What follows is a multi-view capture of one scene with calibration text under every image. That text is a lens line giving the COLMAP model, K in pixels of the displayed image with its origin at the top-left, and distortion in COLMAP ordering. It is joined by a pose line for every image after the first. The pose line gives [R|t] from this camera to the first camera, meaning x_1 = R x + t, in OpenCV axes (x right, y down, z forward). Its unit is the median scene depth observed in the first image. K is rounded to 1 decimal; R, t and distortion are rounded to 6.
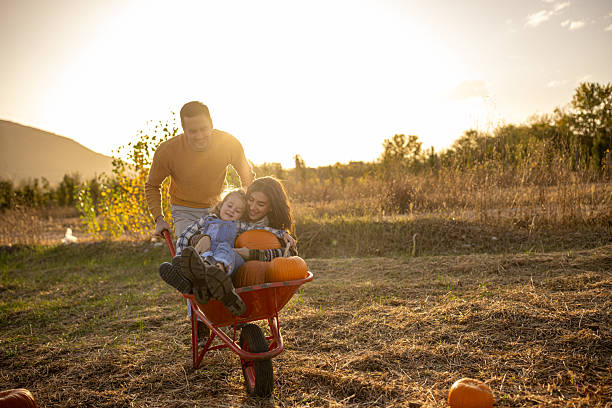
lens RADIAL K [[581.3, 0, 304.9], [0, 581.3, 200.0], [0, 0, 1]] dist [-0.001181, 0.000000]
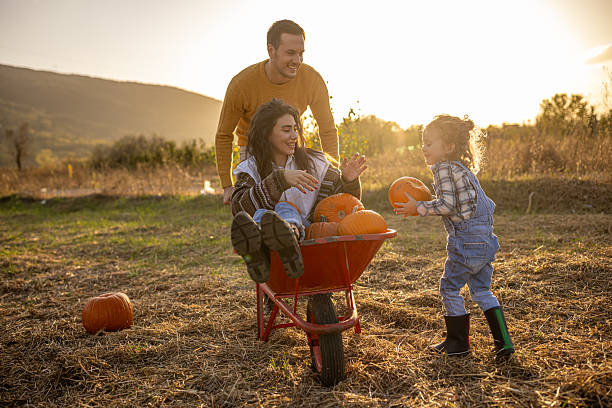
lens RADIAL K [[581.3, 0, 300.7], [0, 581.3, 198.8], [0, 0, 1]] dist [-0.001181, 0.000000]
pose [[0.966778, 0.032147, -0.253588, 0.045493], [-0.016578, 0.997857, 0.063294, 0.010025], [0.255079, -0.056988, 0.965239, -0.019845]]
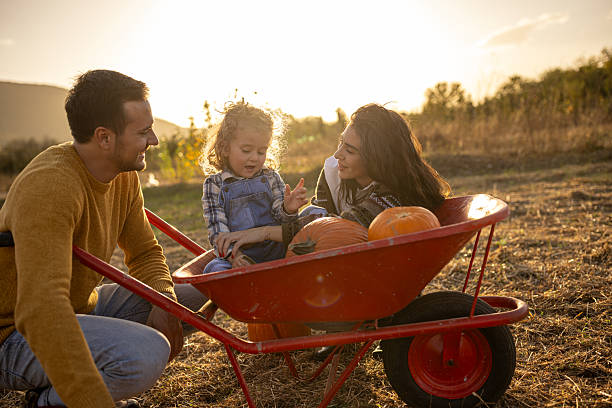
lens RADIAL K [[581.3, 0, 306.3], [0, 581.3, 208.9], [0, 0, 1]] dist [-0.001181, 0.000000]
pose [[0.996902, -0.026251, -0.074139, 0.010903], [0.033046, 0.995214, 0.091964, 0.019124], [0.071370, -0.094129, 0.992998, -0.206534]]
